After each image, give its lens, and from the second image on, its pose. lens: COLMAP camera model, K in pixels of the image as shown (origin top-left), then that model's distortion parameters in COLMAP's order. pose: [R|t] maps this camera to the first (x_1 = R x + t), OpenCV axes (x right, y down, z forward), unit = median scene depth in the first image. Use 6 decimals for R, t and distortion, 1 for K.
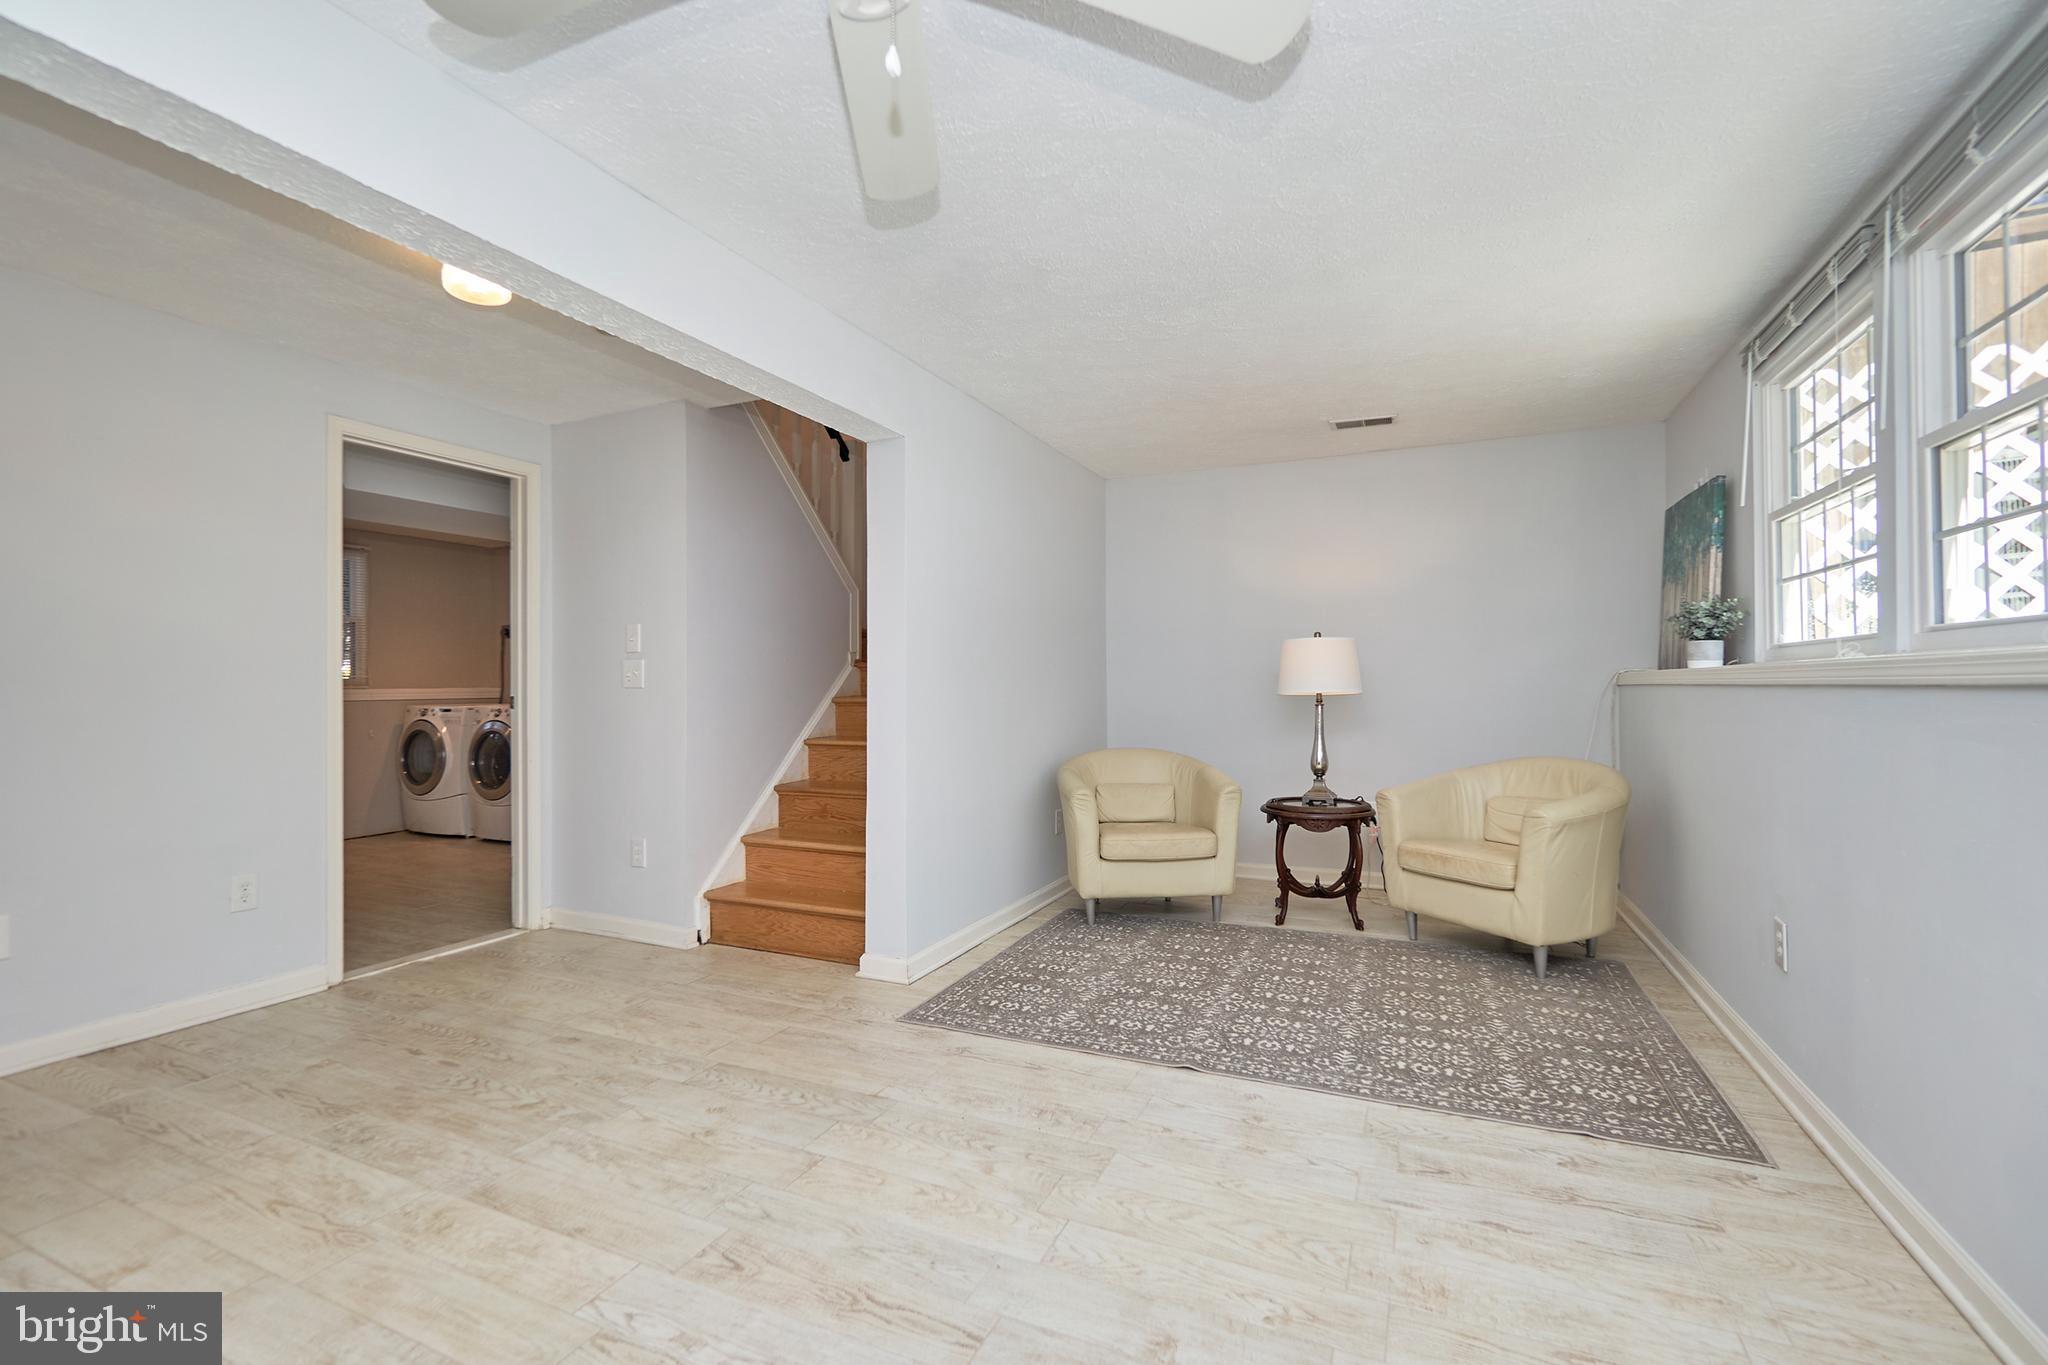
lens RADIAL K [[911.2, 0, 1041.1], [0, 911.2, 684.5], [0, 0, 1]] dist [0.001390, -0.002022]
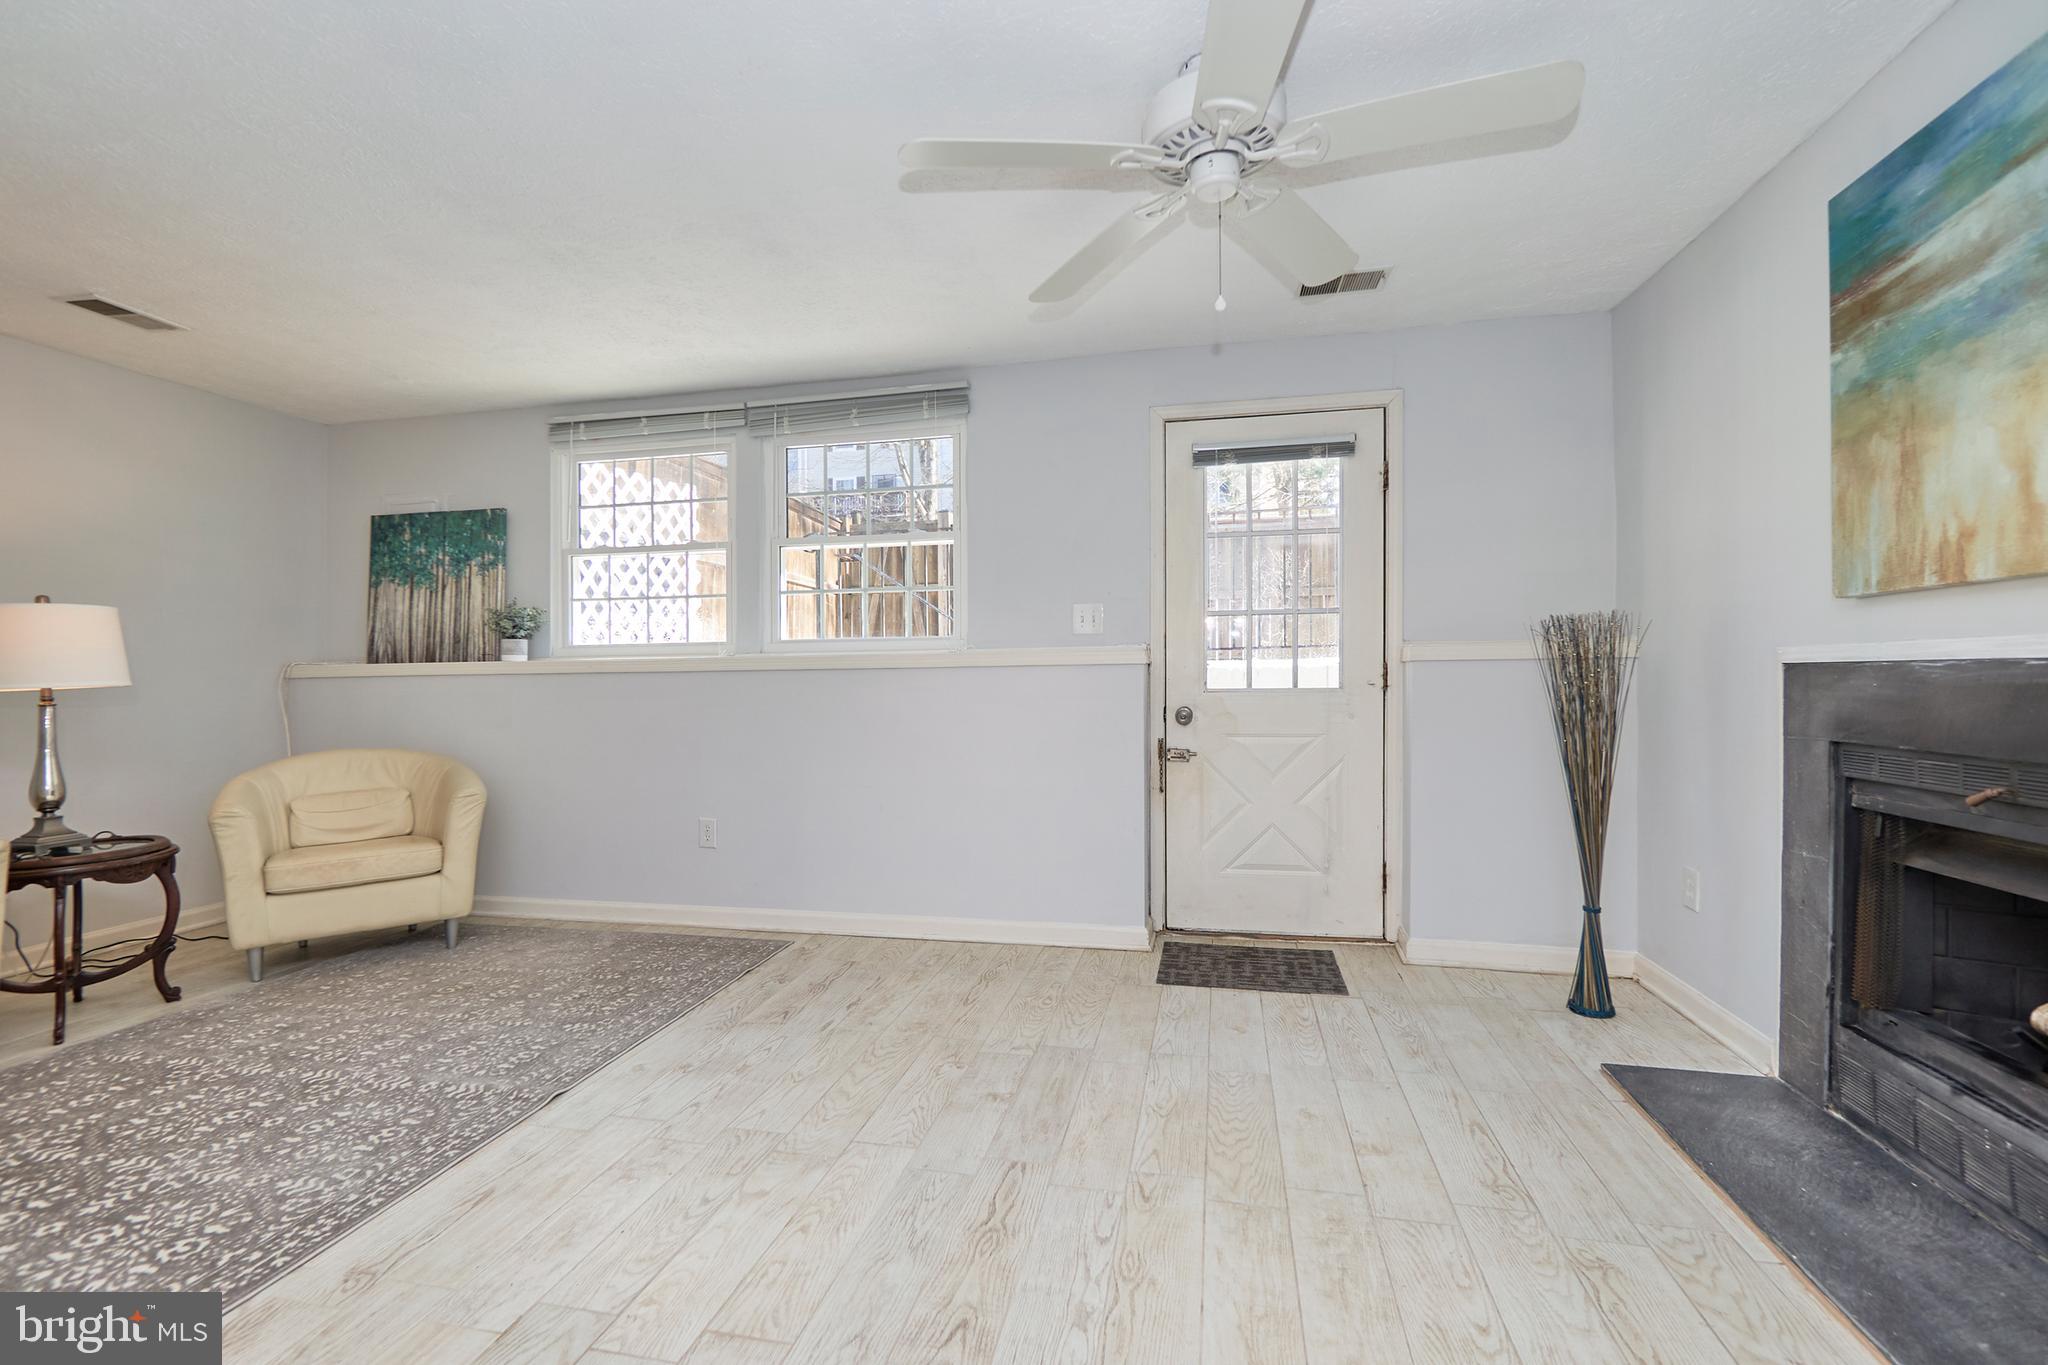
lens RADIAL K [[911.2, 0, 969.4], [0, 911.2, 670.3], [0, 0, 1]] dist [0.001390, -0.002022]
pose [[-0.166608, 0.014328, 0.985919, -0.866153], [0.012277, 0.999847, -0.012456, 0.025063], [-0.985947, 0.010029, -0.166758, 0.824062]]
